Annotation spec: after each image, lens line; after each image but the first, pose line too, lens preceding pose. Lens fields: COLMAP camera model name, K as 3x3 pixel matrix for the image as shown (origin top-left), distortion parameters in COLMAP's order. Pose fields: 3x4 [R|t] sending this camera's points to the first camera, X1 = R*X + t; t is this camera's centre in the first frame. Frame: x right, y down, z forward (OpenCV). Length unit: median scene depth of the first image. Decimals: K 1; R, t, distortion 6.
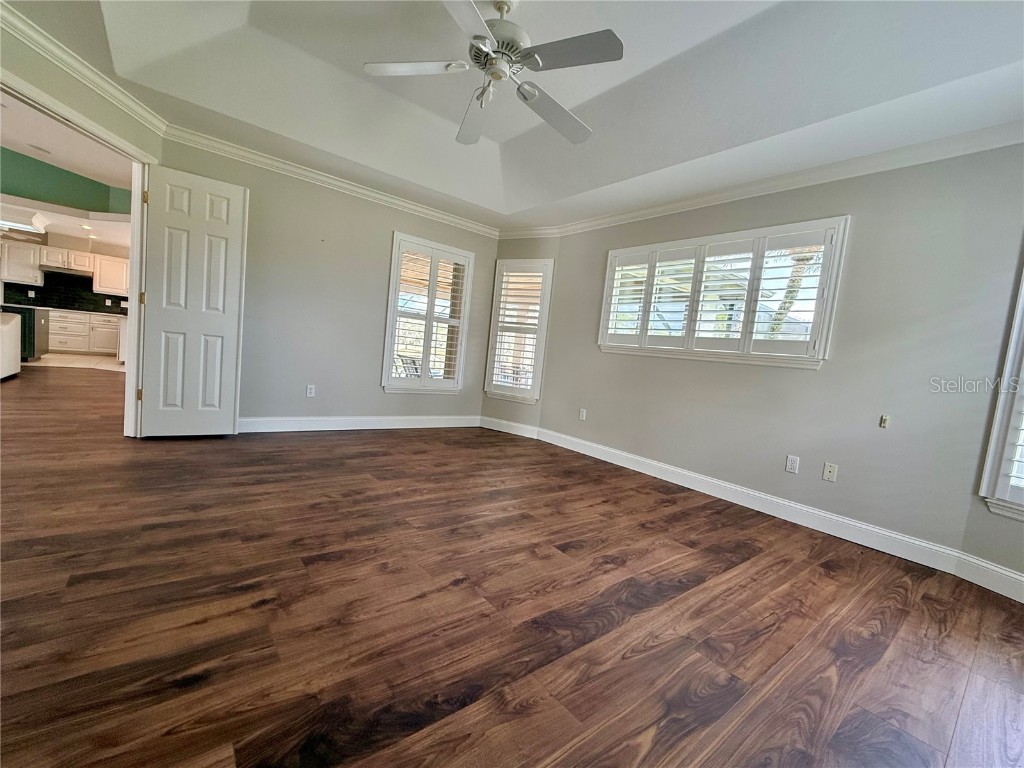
lens RADIAL K [[404.8, 0, 482.5], [0, 404.8, 385.0], [0, 0, 1]] dist [-0.000959, -0.000581]
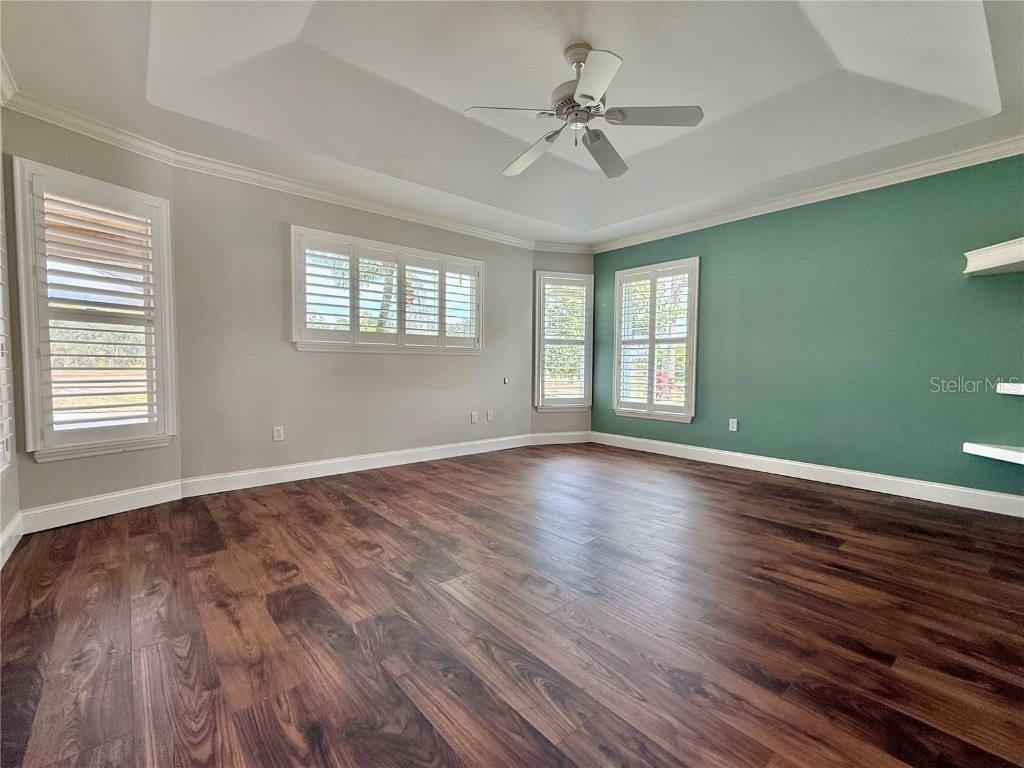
lens RADIAL K [[451.5, 0, 513.5], [0, 451.5, 381.0], [0, 0, 1]] dist [-0.001416, -0.000710]
pose [[-0.041110, -0.138073, 0.989568, -0.817586], [0.074110, 0.987256, 0.140829, -0.152936], [-0.996402, 0.079126, -0.030354, 0.787424]]
